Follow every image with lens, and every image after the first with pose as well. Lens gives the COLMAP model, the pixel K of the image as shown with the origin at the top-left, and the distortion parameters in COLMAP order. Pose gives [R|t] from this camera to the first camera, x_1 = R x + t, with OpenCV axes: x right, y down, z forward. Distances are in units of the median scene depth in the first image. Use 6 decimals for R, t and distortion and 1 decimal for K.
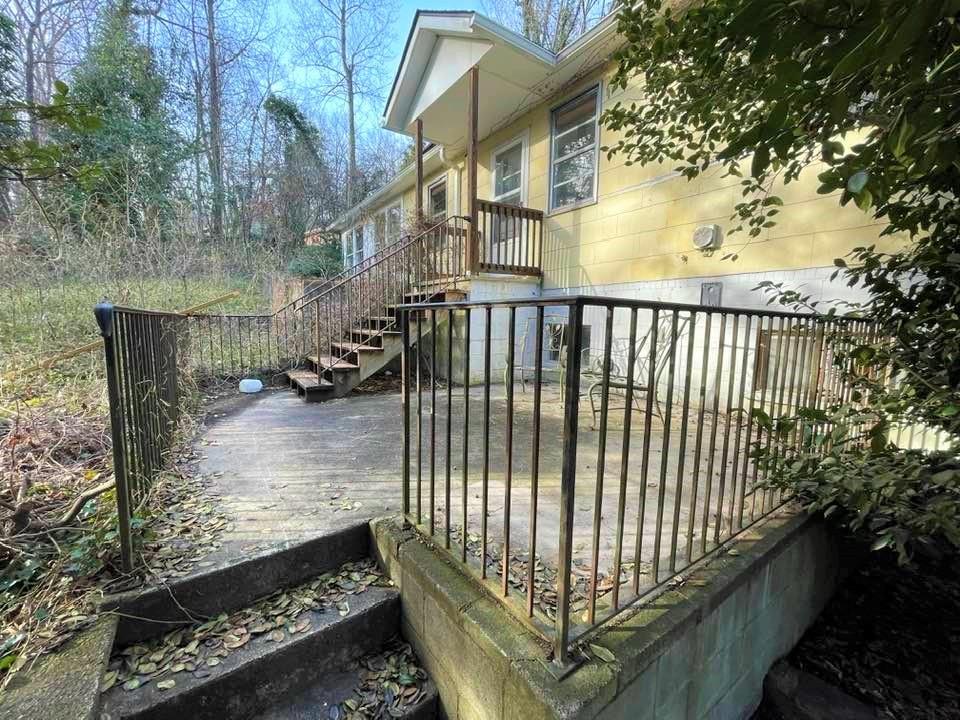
lens RADIAL K [[383.9, 0, 478.6], [0, 383.9, 363.4], [0, 0, 1]] dist [-0.004278, 0.000044]
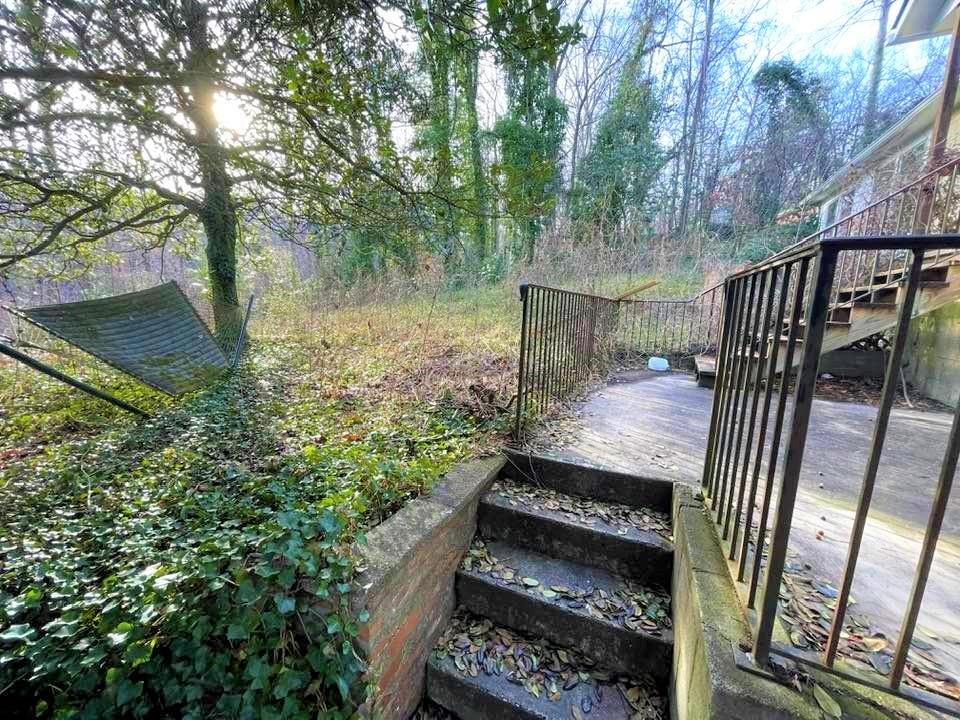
lens RADIAL K [[383.9, 0, 477.4], [0, 383.9, 361.6], [0, 0, 1]] dist [-0.004278, 0.000044]
pose [[0.486570, 0.134878, -0.863167, 0.373224], [-0.119801, 0.988978, 0.087006, 0.059749], [0.865389, 0.061074, 0.497365, -0.027519]]
